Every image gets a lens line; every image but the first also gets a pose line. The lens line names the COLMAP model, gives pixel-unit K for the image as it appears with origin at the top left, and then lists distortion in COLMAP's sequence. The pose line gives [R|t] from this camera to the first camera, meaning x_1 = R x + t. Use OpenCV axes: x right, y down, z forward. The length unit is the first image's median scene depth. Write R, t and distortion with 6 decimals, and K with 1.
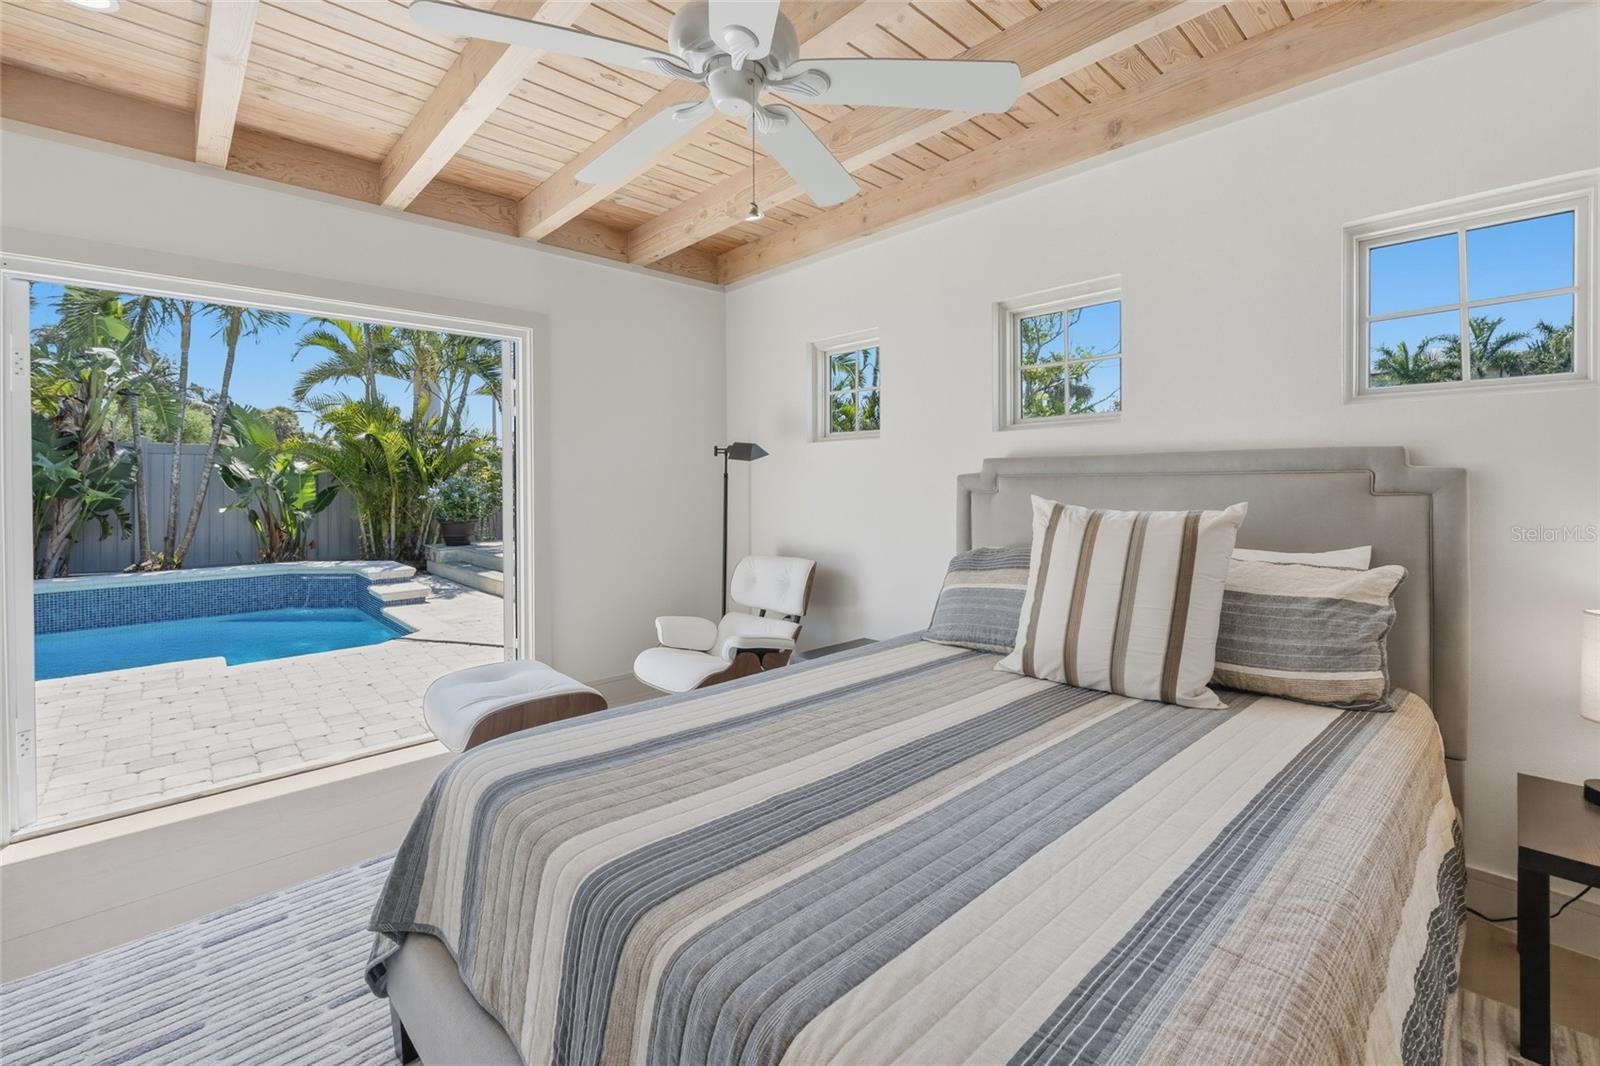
lens RADIAL K [[691.7, 0, 807.8], [0, 691.7, 486.7], [0, 0, 1]] dist [0.000436, 0.000044]
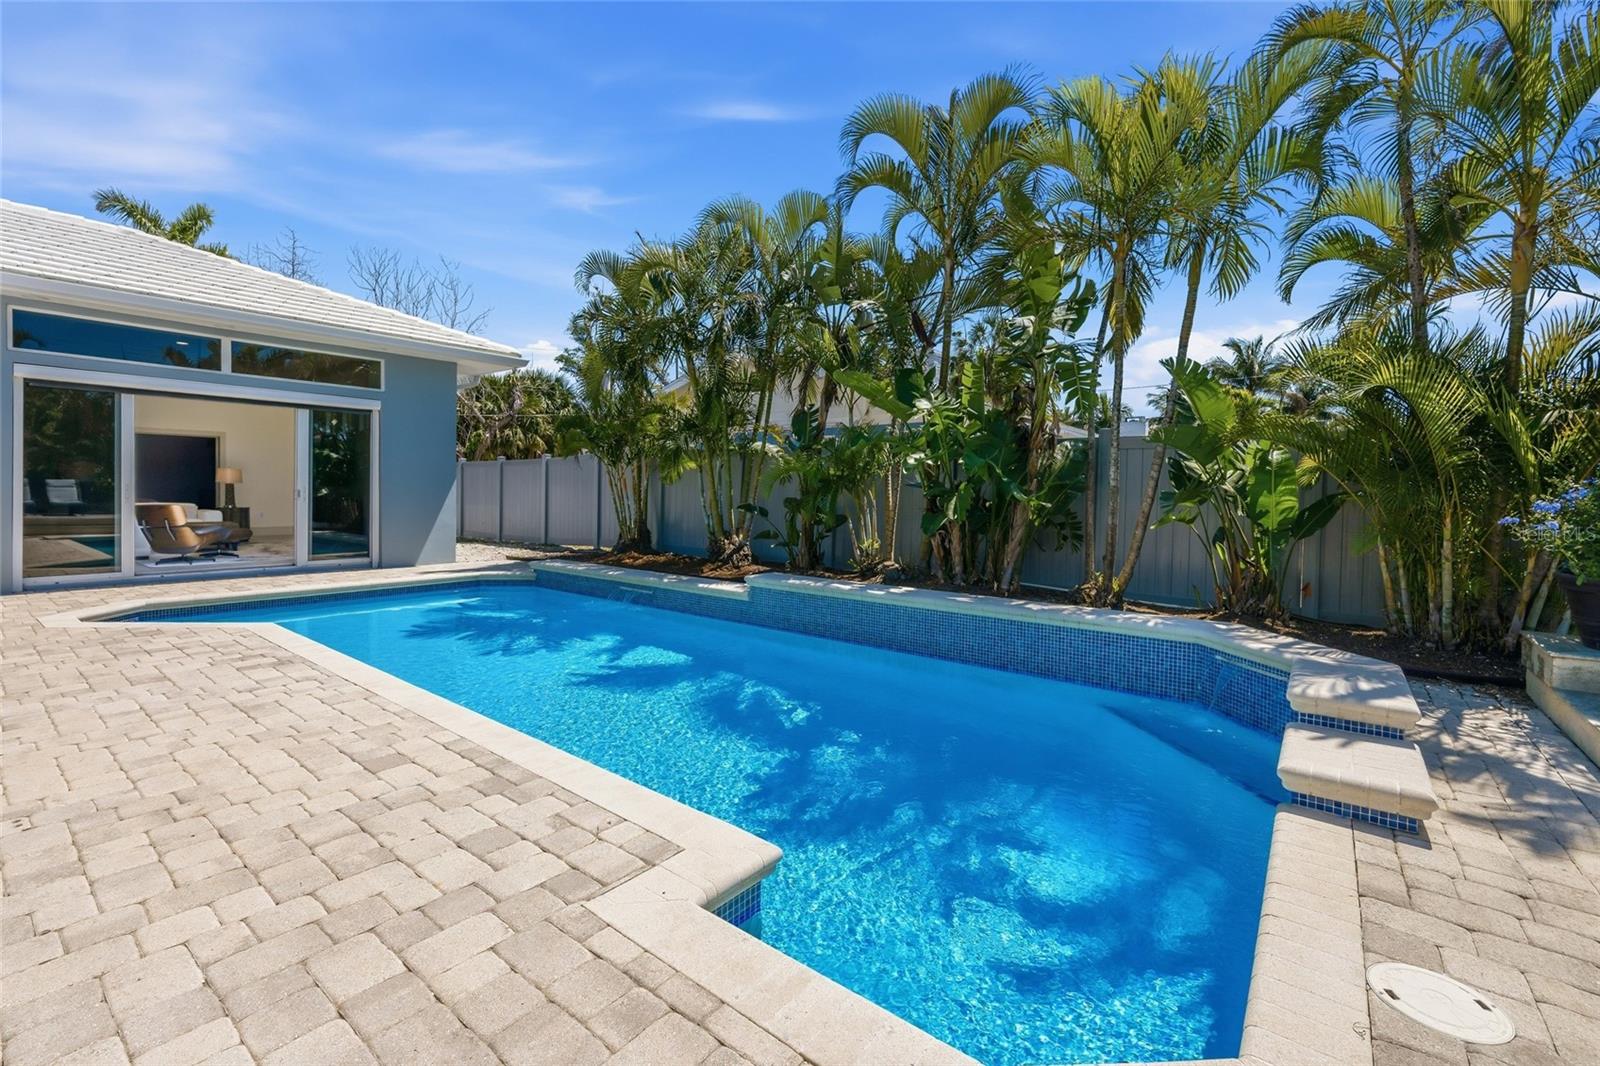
lens RADIAL K [[684.4, 0, 802.1], [0, 684.4, 492.7], [0, 0, 1]] dist [-0.000915, -0.000123]
pose [[0.164883, 0.012456, -0.986234, -0.225011], [-0.021383, 0.999730, 0.009052, 0.003255], [0.986081, 0.019596, 0.165105, 0.524617]]
